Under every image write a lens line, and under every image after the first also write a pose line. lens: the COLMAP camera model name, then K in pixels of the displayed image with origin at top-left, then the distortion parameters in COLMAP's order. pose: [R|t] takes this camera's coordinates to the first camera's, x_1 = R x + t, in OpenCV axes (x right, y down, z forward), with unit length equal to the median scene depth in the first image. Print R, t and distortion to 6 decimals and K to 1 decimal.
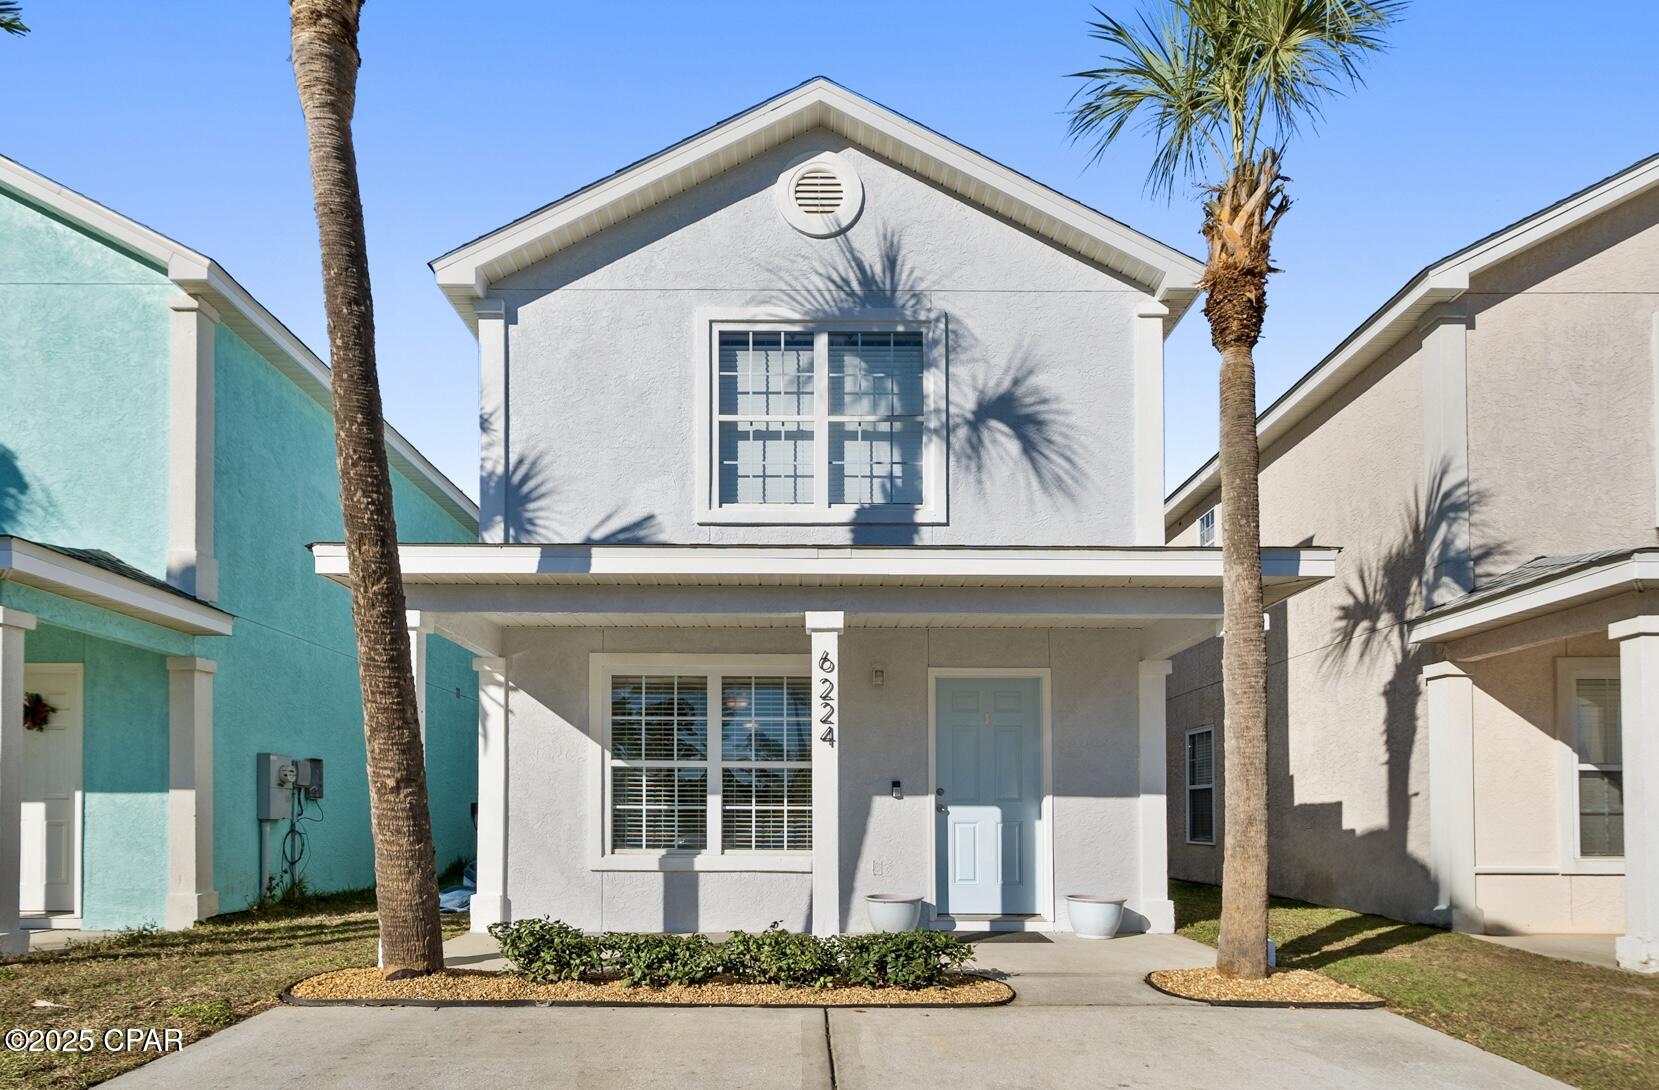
lens RADIAL K [[925.8, 0, 829.5], [0, 925.8, 545.0], [0, 0, 1]] dist [0.012955, -0.000259]
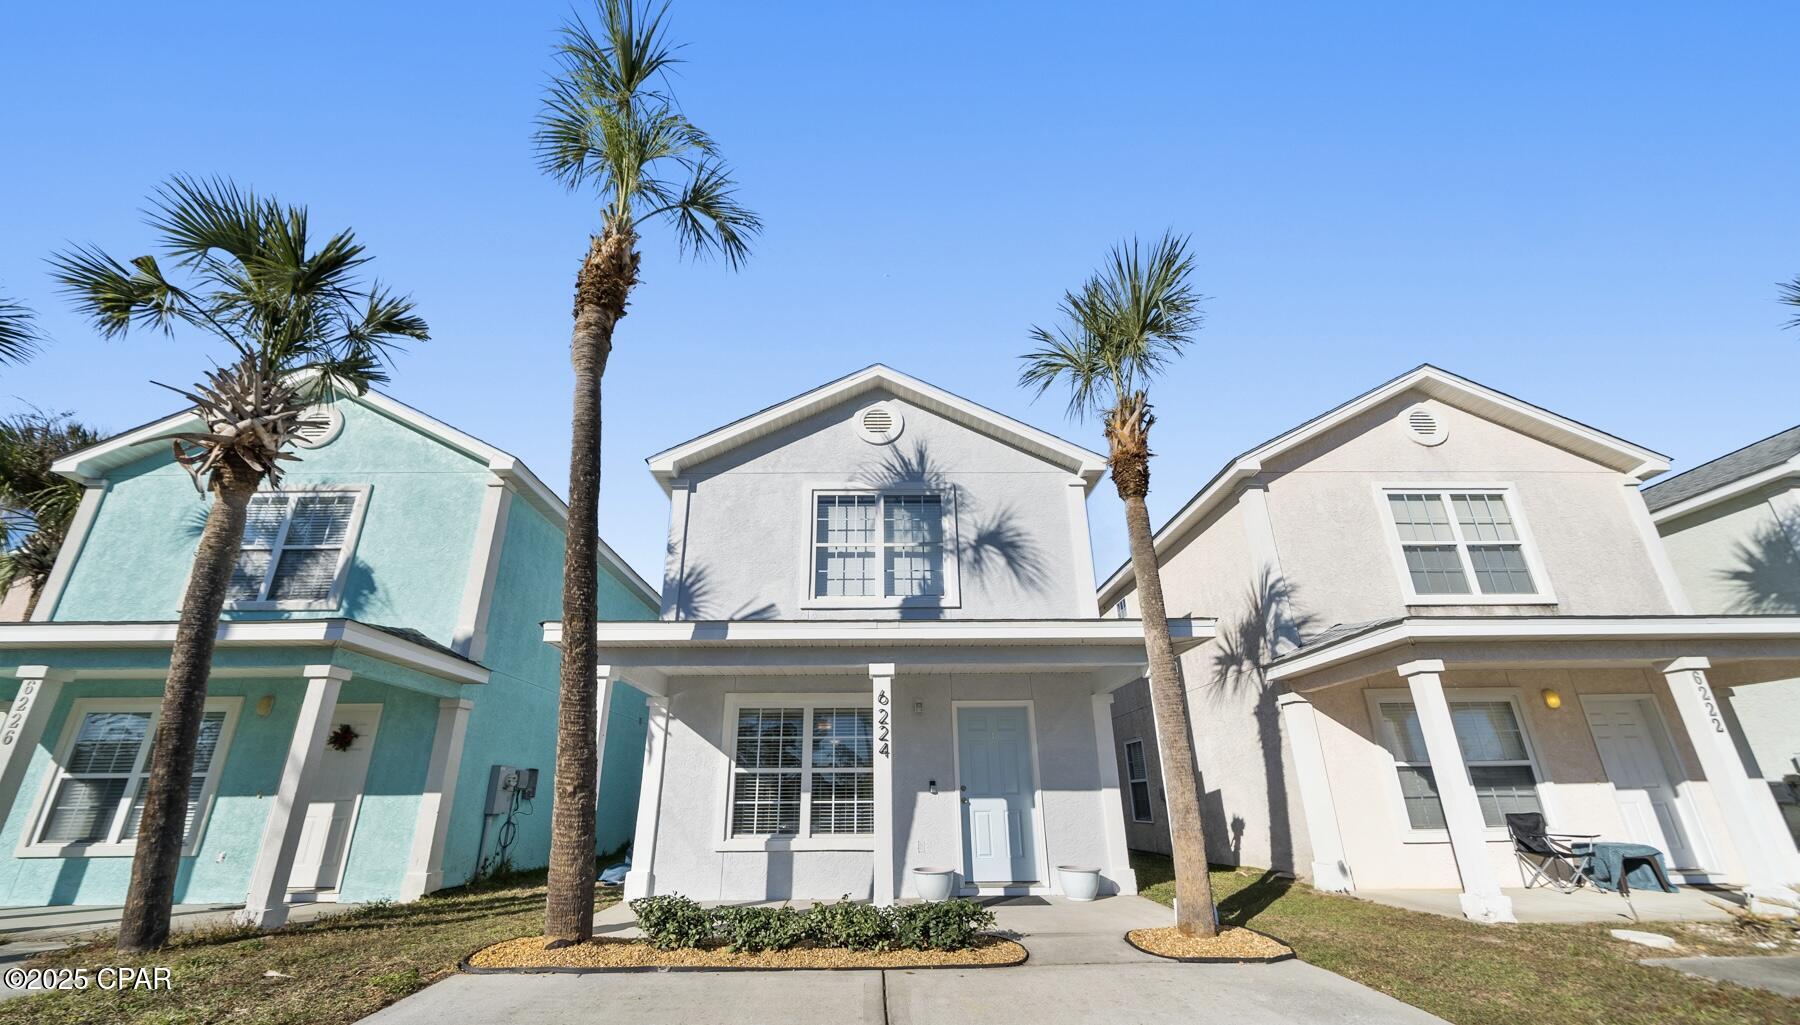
lens RADIAL K [[747.8, 0, 849.0], [0, 747.8, 518.7], [0, 0, 1]] dist [-0.000291, -0.000028]
pose [[0.999324, -0.018763, -0.031615, -0.015280], [0.015222, 0.993953, -0.108745, -0.030057], [0.033464, 0.108190, 0.993567, -0.230078]]
